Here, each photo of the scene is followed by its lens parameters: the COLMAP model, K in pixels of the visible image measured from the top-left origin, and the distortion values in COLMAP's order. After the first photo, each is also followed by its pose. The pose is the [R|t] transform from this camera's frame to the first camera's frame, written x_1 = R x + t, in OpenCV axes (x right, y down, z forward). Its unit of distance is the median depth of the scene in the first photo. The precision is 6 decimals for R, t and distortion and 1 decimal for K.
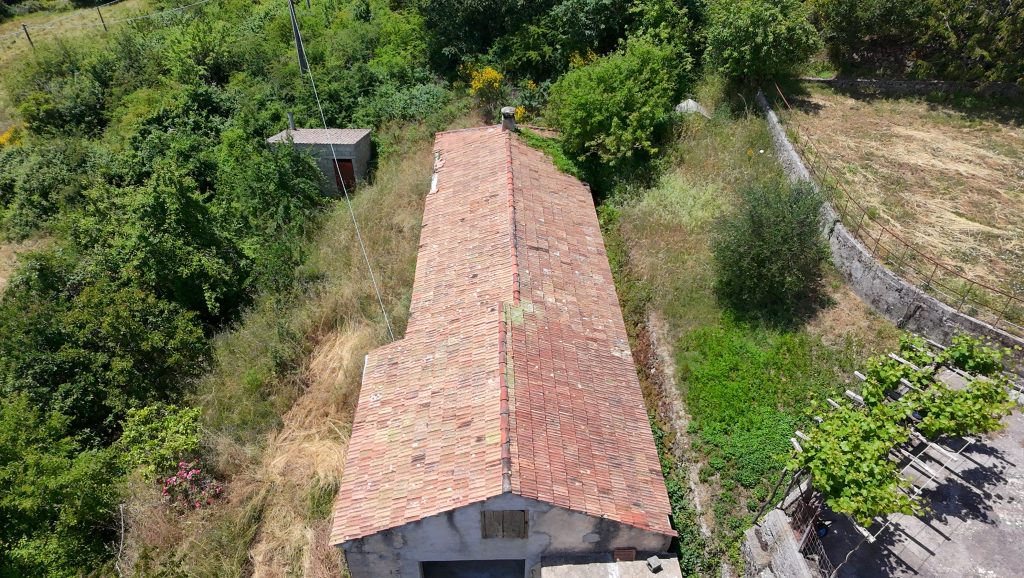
lens RADIAL K [[665.8, 0, 508.5], [0, 665.8, 285.9], [0, 0, 1]] dist [0.018583, -0.009899]
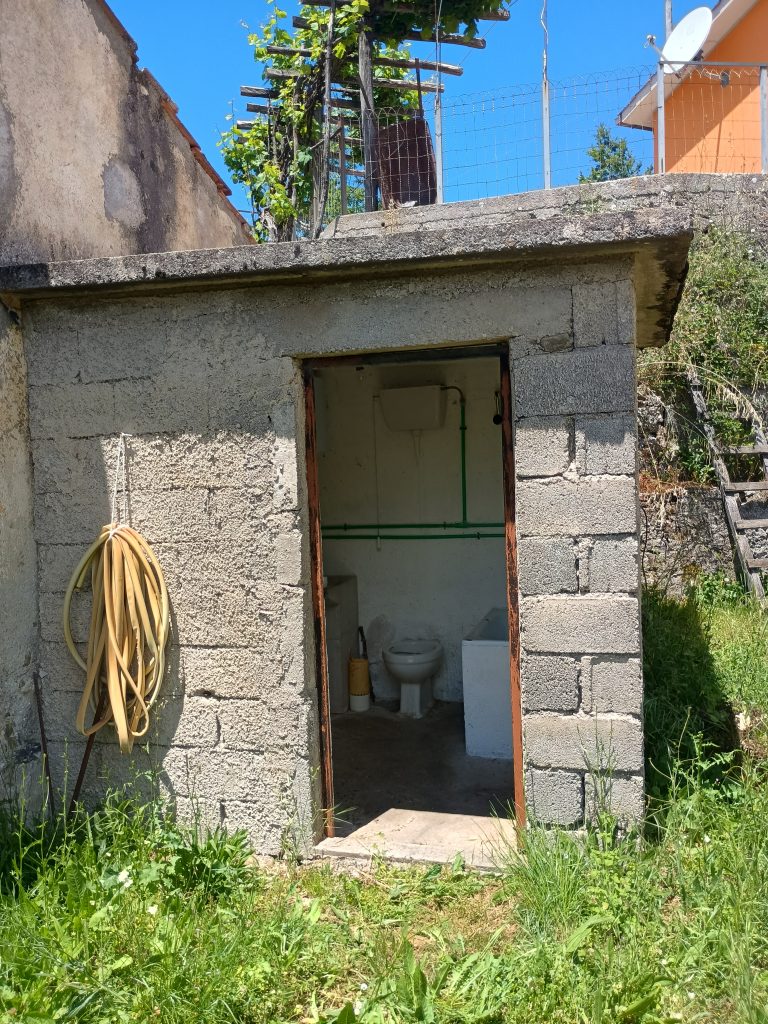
lens RADIAL K [[859.9, 0, 384.0], [0, 859.9, 512.0], [0, 0, 1]] dist [0.062723, -0.084051]
pose [[0.296598, -0.059257, 0.953162, -0.121876], [0.606413, 0.782721, -0.140038, 0.423584], [-0.737762, 0.619545, 0.268088, 0.671169]]
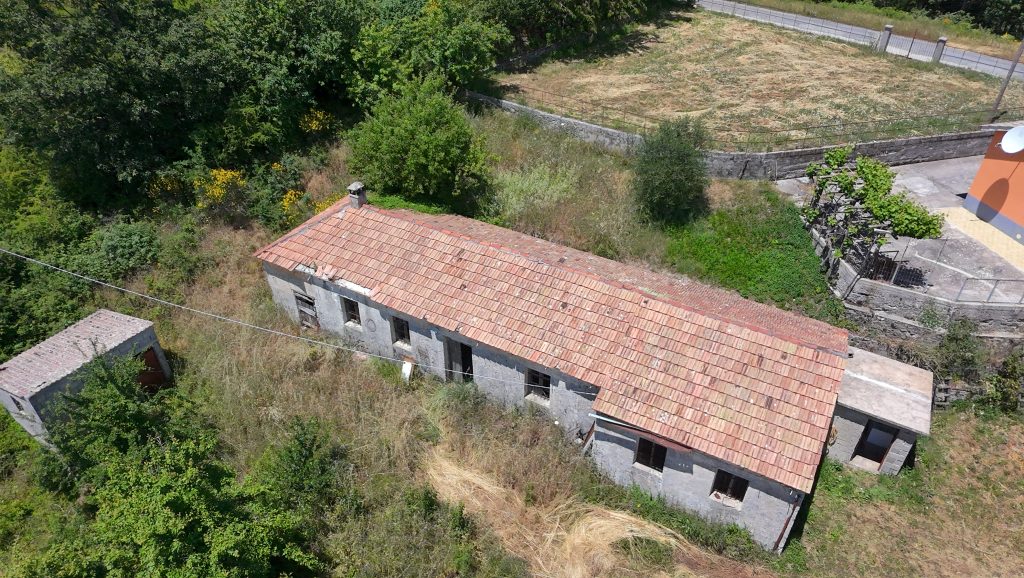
lens RADIAL K [[665.8, 0, 508.5], [0, 665.8, 285.9], [0, 0, 1]] dist [0.018583, -0.009899]
pose [[0.520204, -0.504718, 0.688947, -0.868669], [0.517636, 0.827963, 0.215708, -0.335080], [-0.679294, 0.244412, 0.691970, 0.320785]]
